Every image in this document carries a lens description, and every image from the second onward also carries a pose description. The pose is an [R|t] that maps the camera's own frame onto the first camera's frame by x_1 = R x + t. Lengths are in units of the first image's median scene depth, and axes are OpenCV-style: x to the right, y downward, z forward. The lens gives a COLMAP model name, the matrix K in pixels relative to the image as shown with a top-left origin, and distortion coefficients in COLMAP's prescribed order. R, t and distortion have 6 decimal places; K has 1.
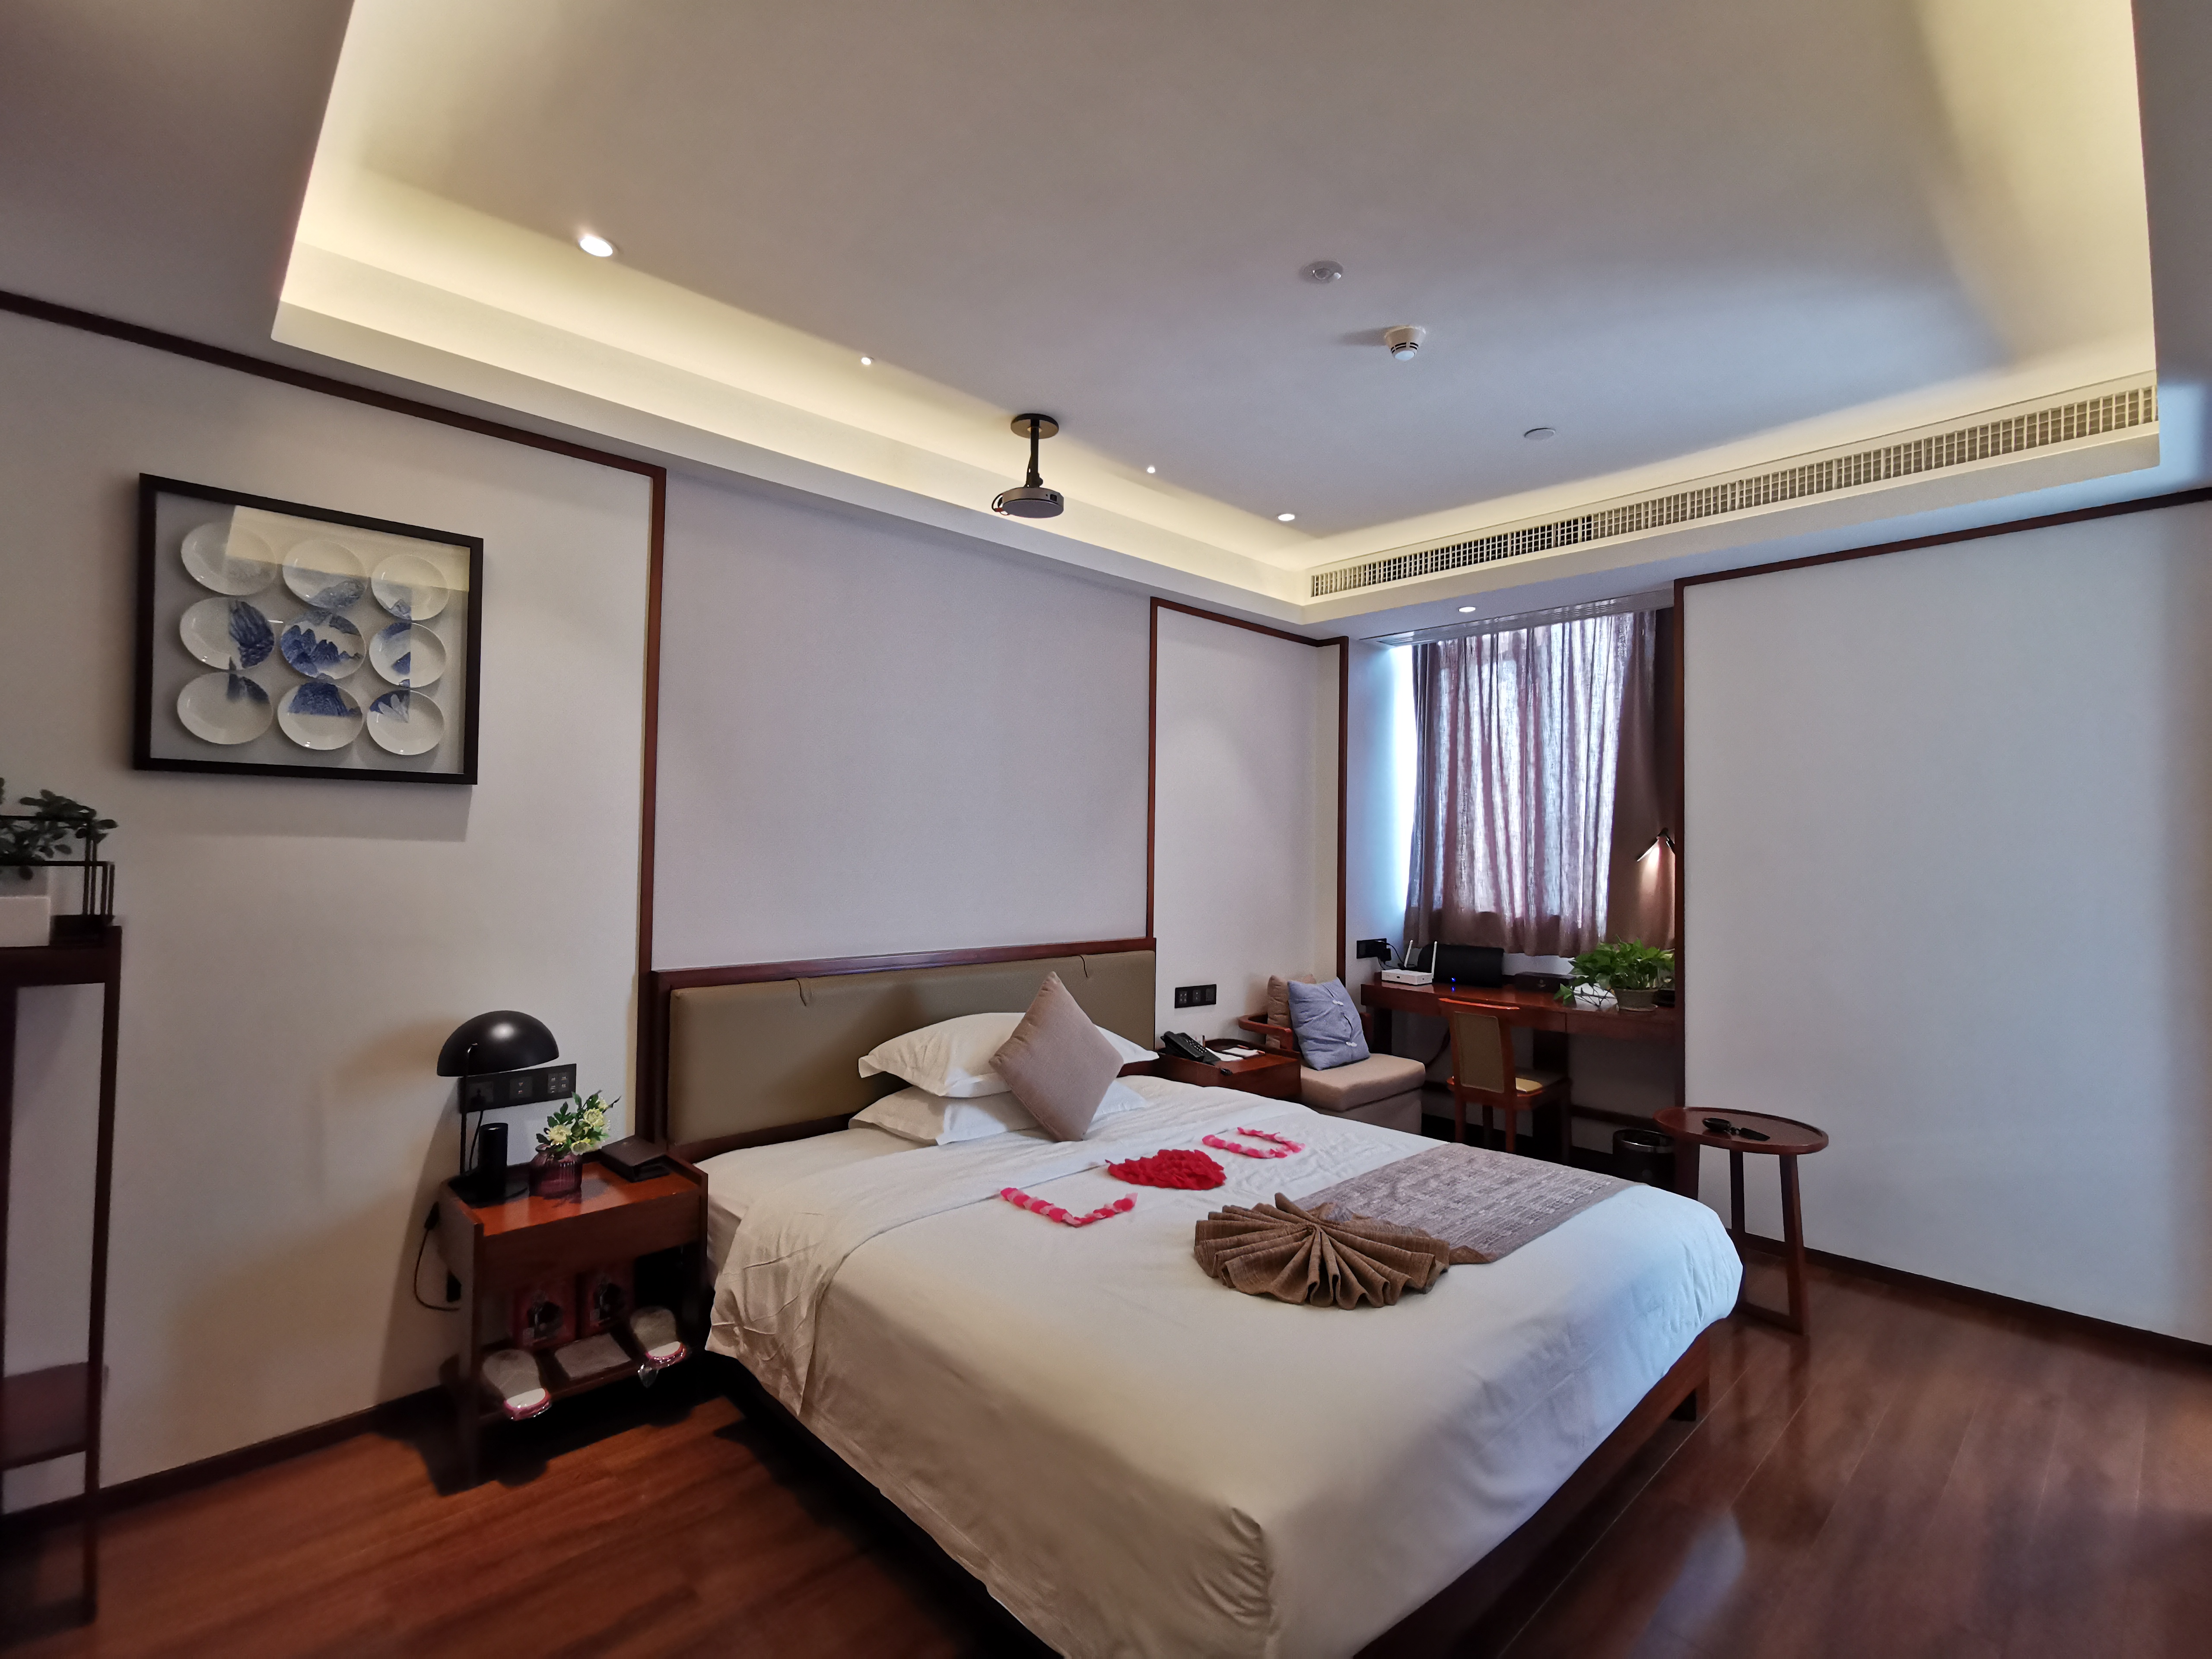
lens RADIAL K [[1018.6, 0, 1106.0], [0, 1018.6, 829.5], [0, 0, 1]] dist [-0.000497, 0.000007]
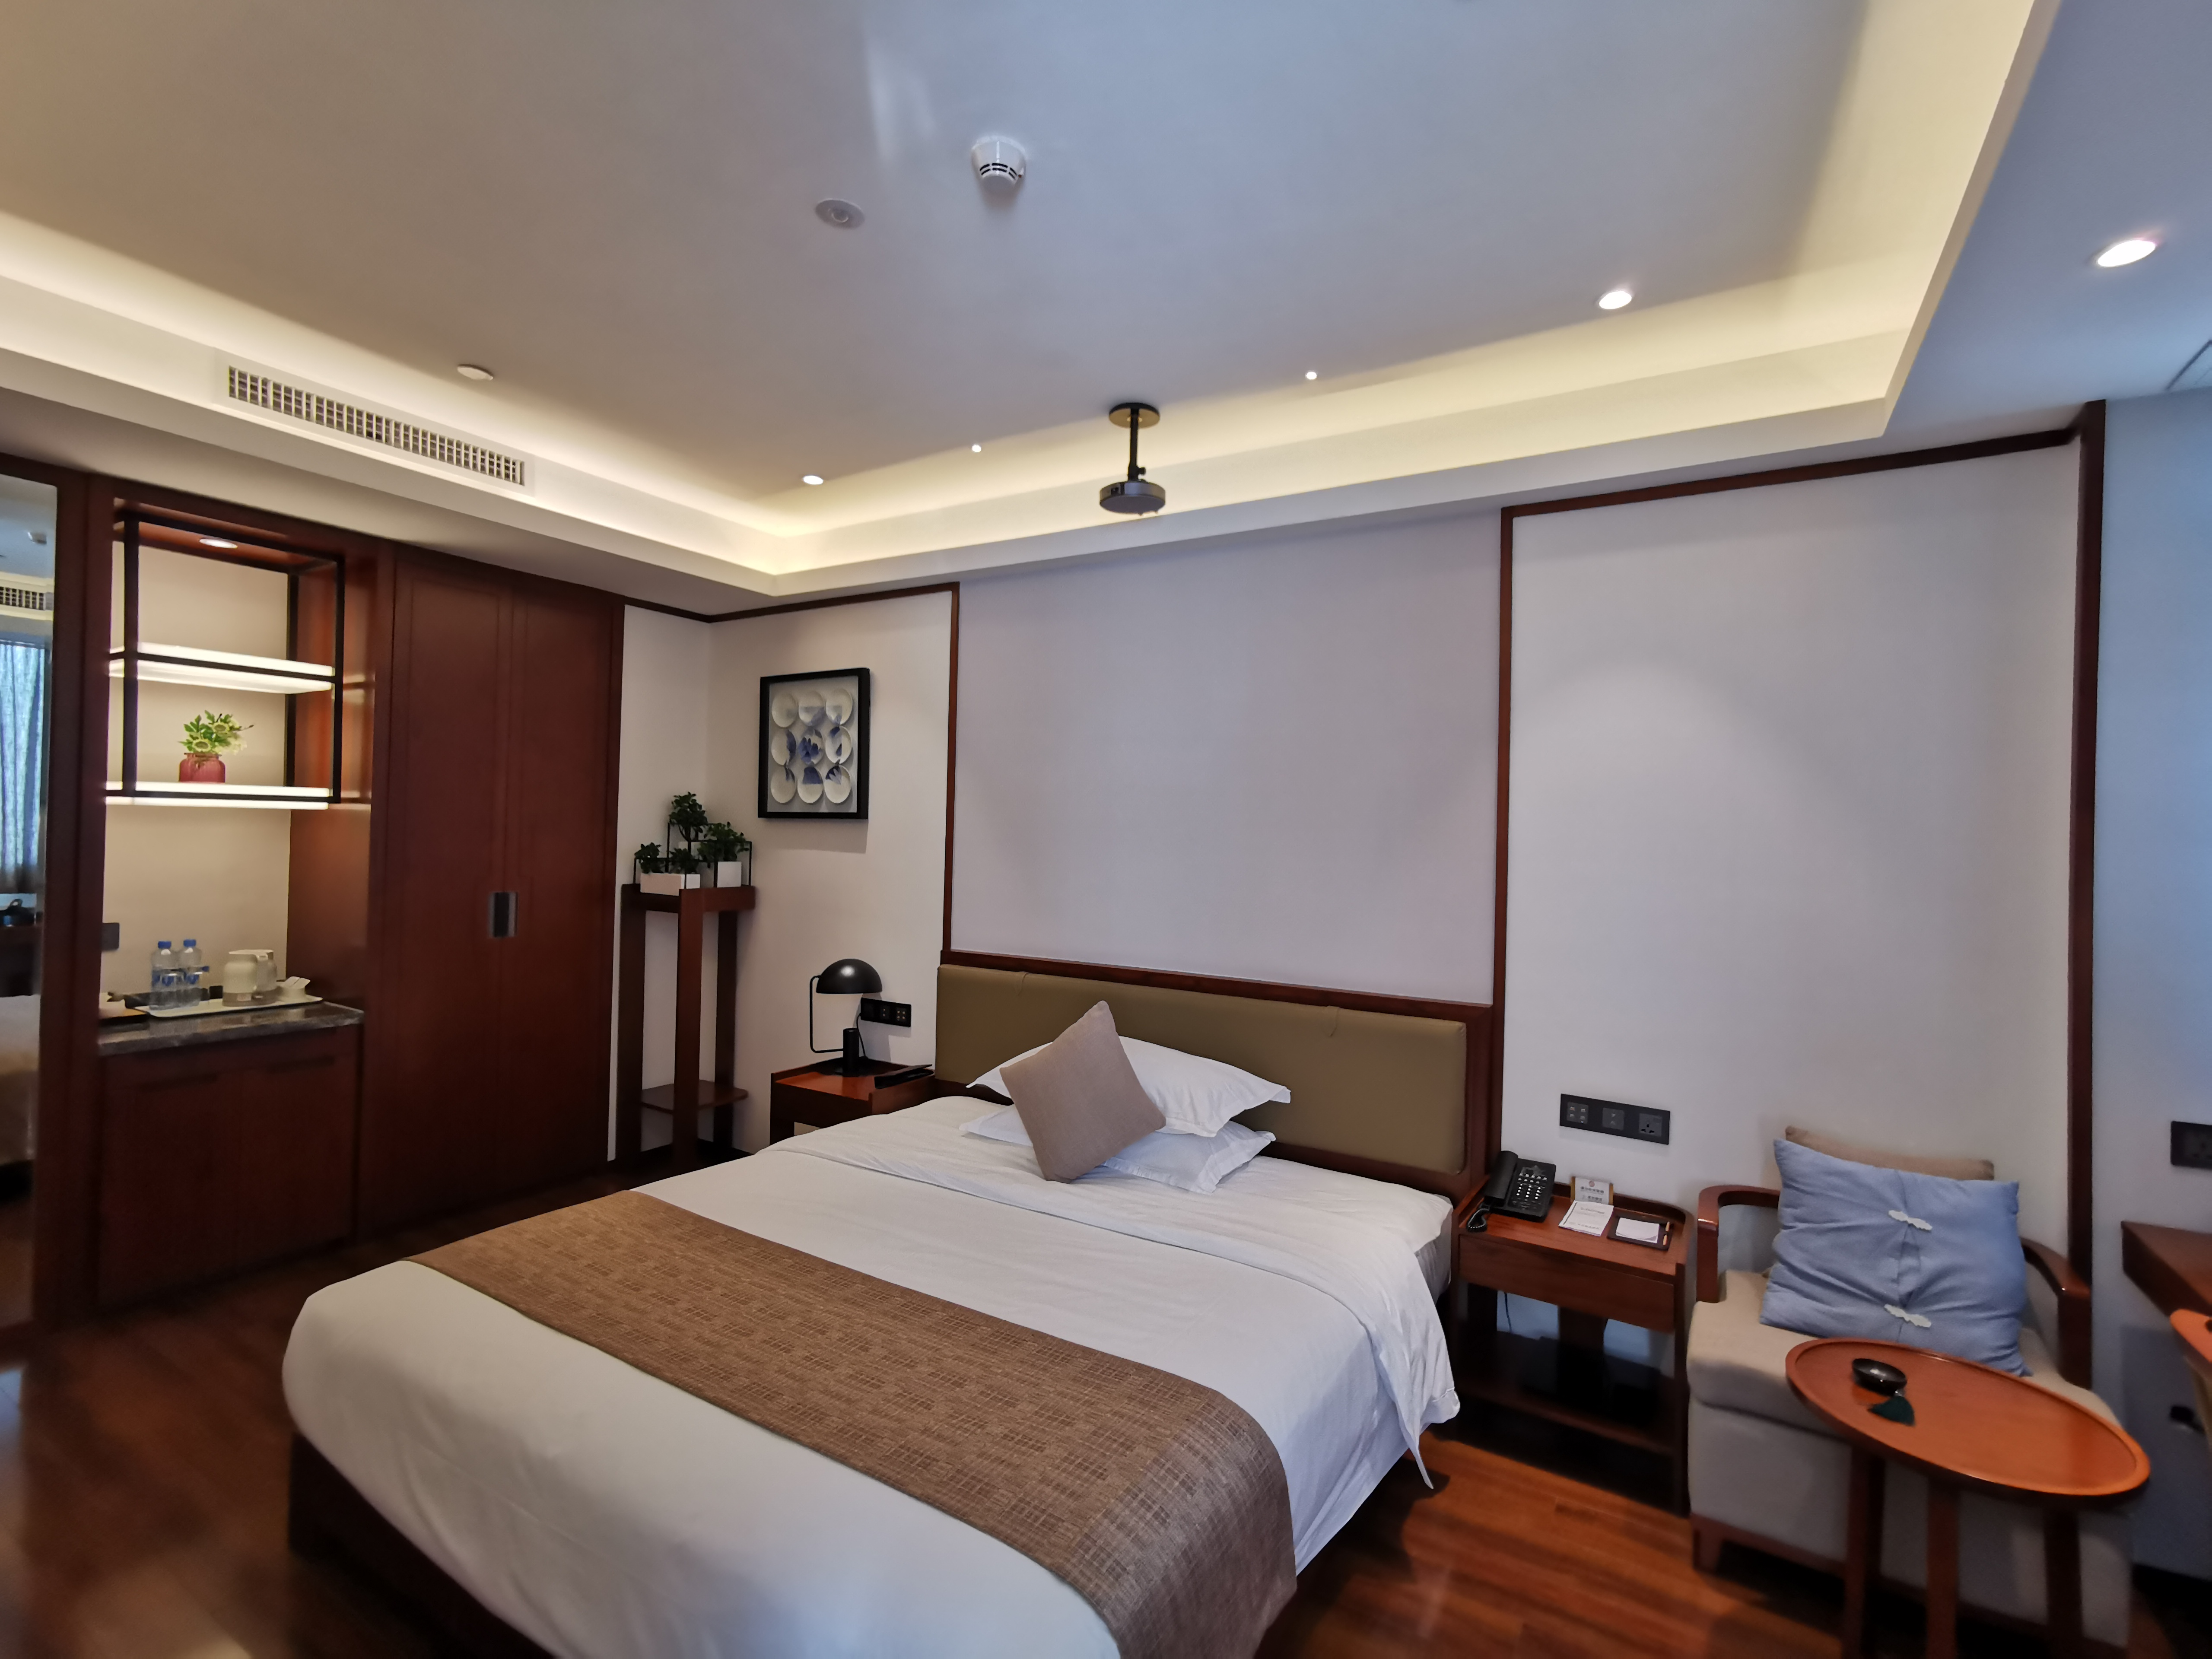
lens RADIAL K [[1018.6, 0, 1106.0], [0, 1018.6, 829.5], [0, 0, 1]] dist [-0.000497, 0.000007]
pose [[0.267834, -0.012076, -0.963389, 1.045730], [-0.000016, 0.999921, -0.012539, -0.006744], [0.963465, 0.003374, 0.267813, 0.931746]]
